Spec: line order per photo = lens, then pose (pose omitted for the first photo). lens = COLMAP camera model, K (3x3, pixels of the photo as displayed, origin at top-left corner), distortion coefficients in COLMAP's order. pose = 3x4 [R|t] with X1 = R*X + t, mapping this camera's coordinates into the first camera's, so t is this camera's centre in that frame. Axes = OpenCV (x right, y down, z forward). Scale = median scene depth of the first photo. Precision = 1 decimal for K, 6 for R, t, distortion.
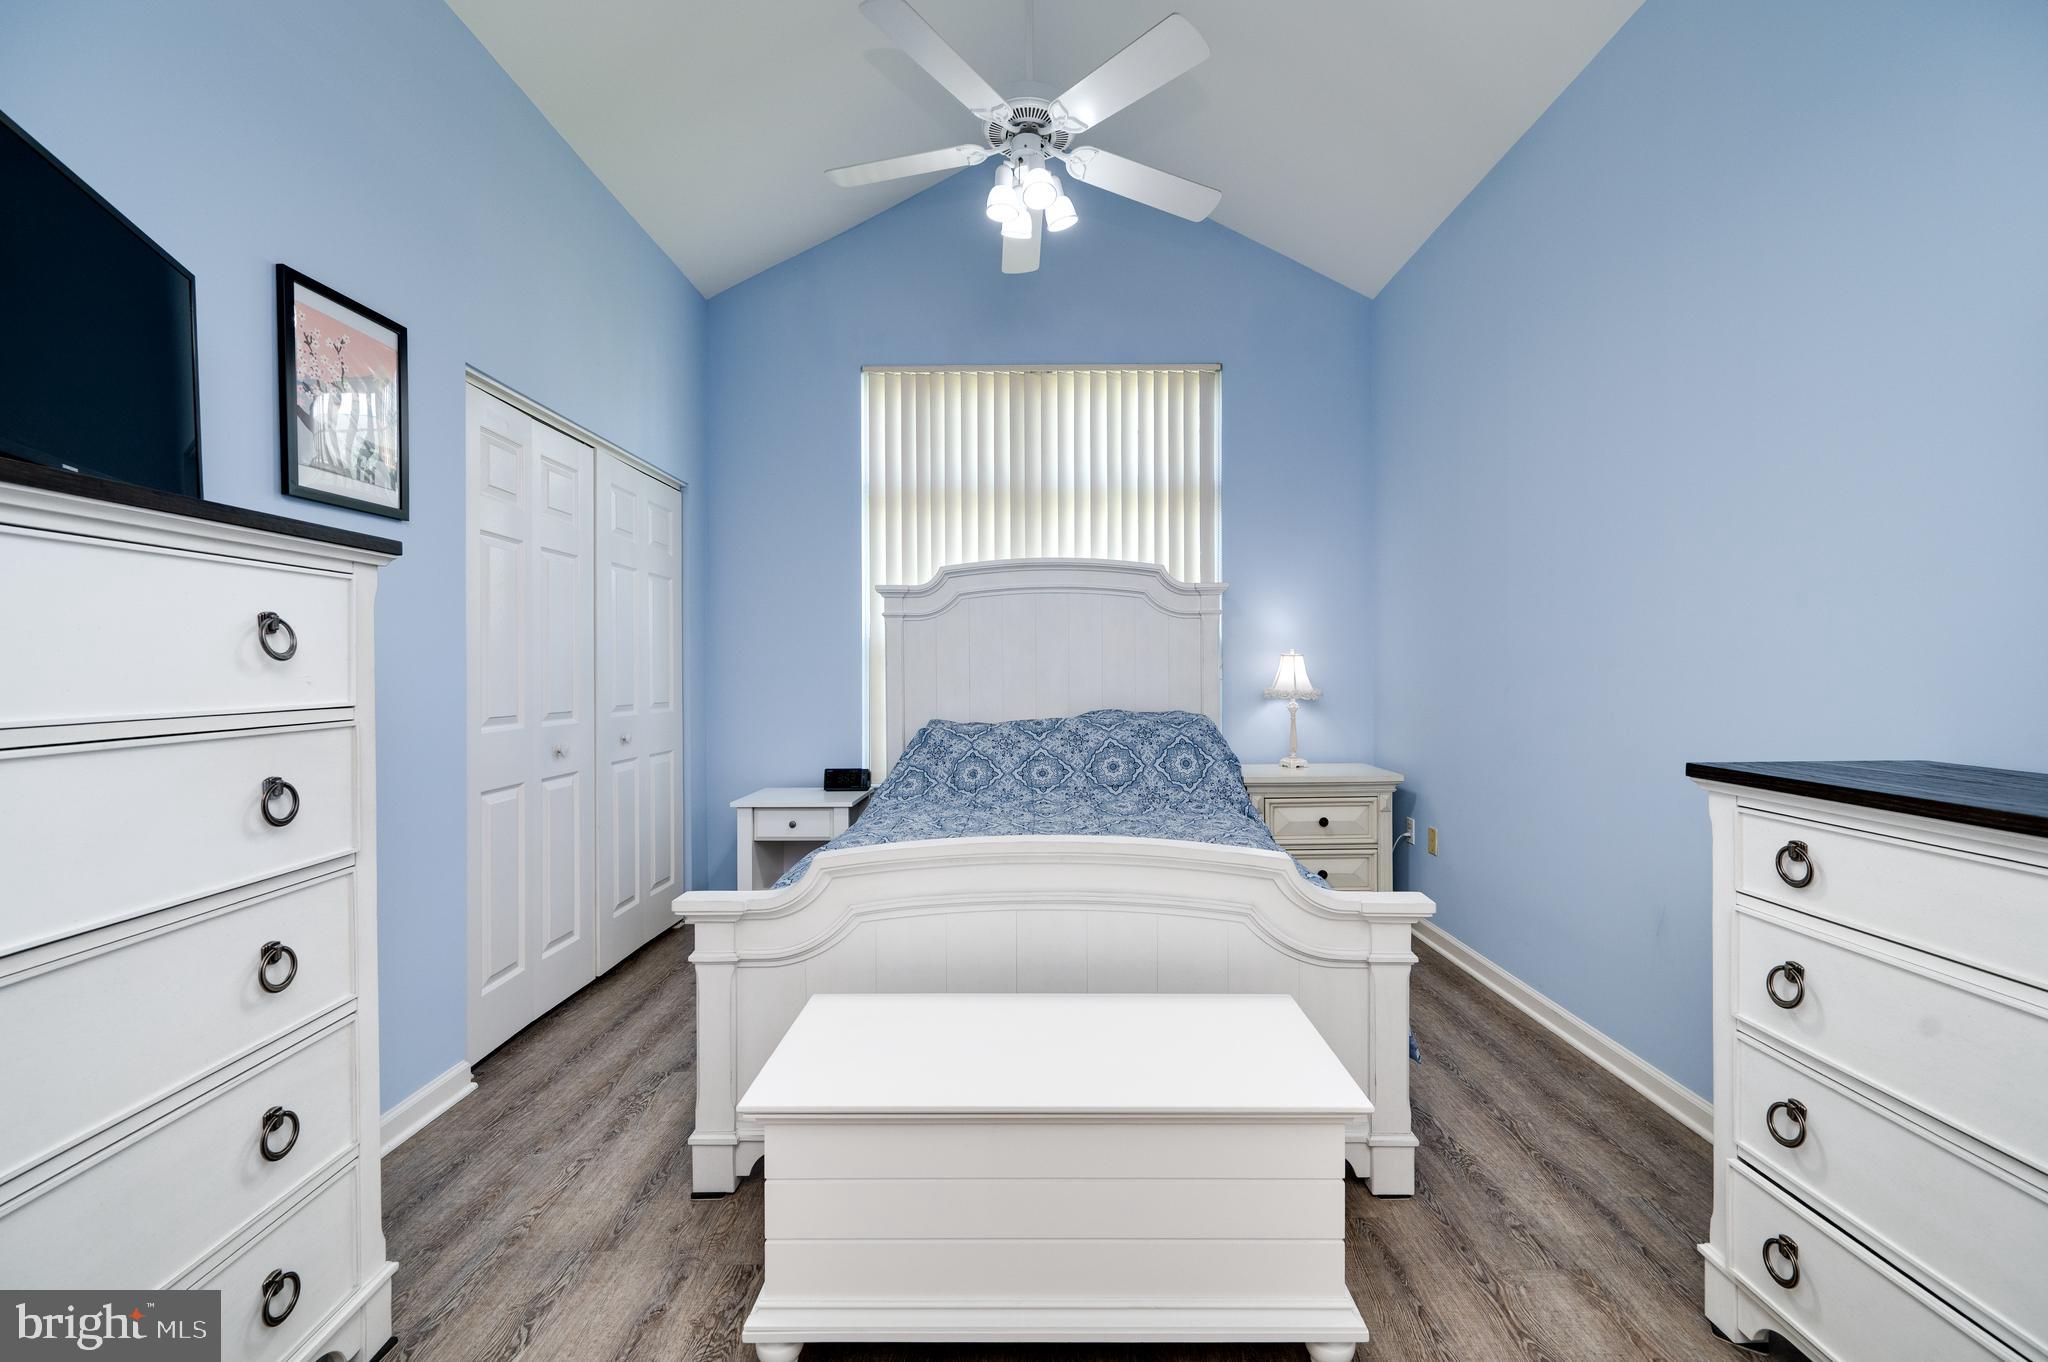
lens RADIAL K [[820.6, 0, 1023.3], [0, 820.6, 669.6], [0, 0, 1]] dist [-0.001810, -0.001603]
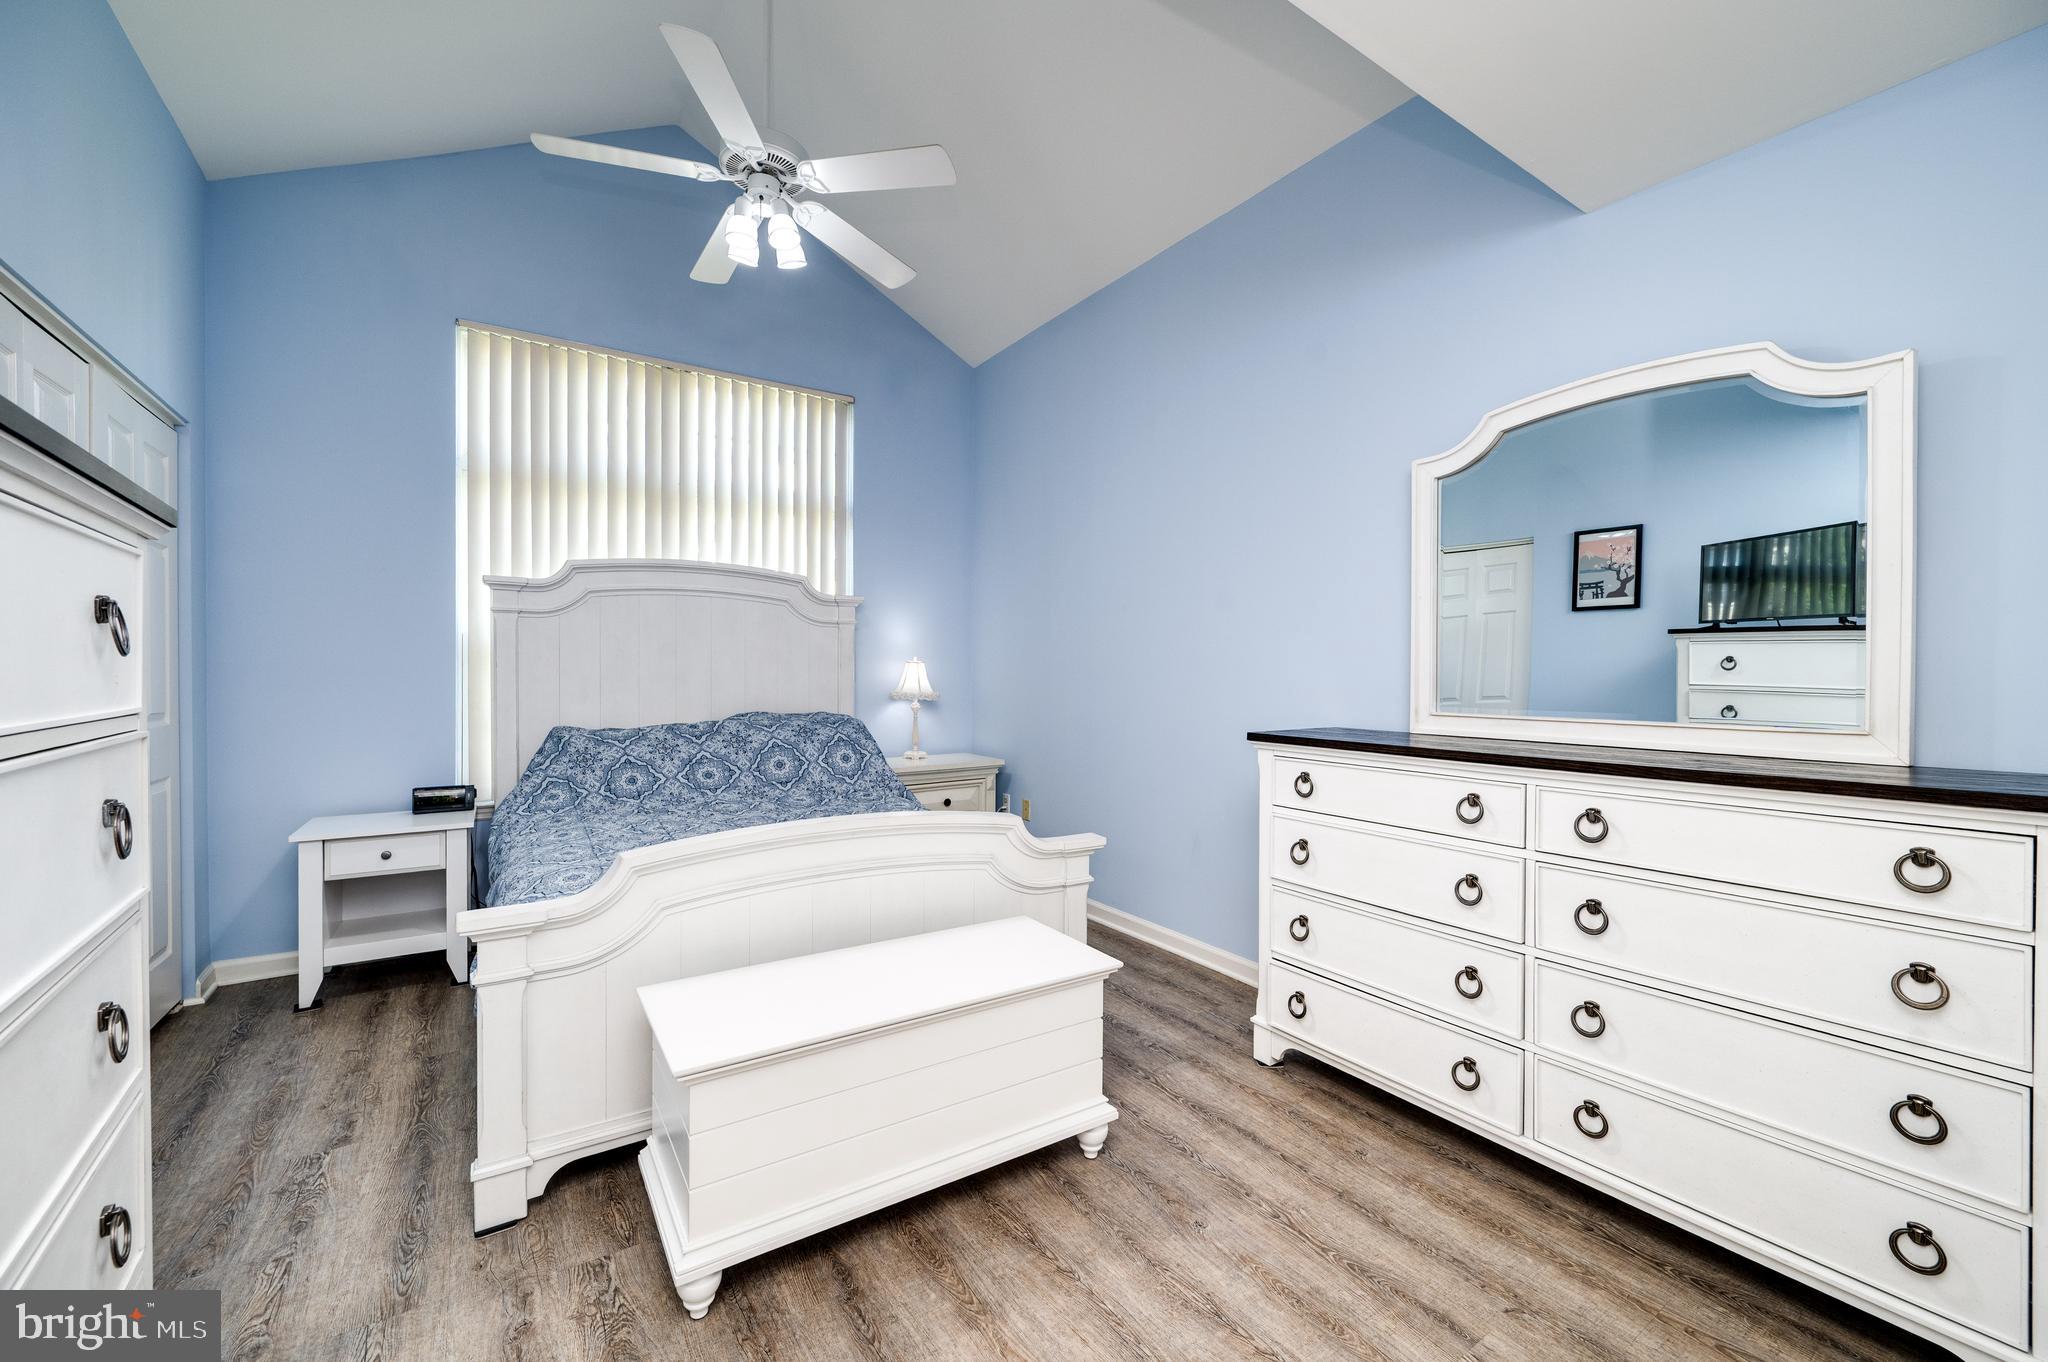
lens RADIAL K [[820.6, 0, 1031.1], [0, 820.6, 678.8], [0, 0, 1]] dist [-0.001810, -0.001603]
pose [[0.829910, 0.004412, 0.557880, -0.213713], [-0.007439, 0.999967, 0.003159, 0.001044], [-0.557848, -0.006772, 0.829916, -0.063368]]
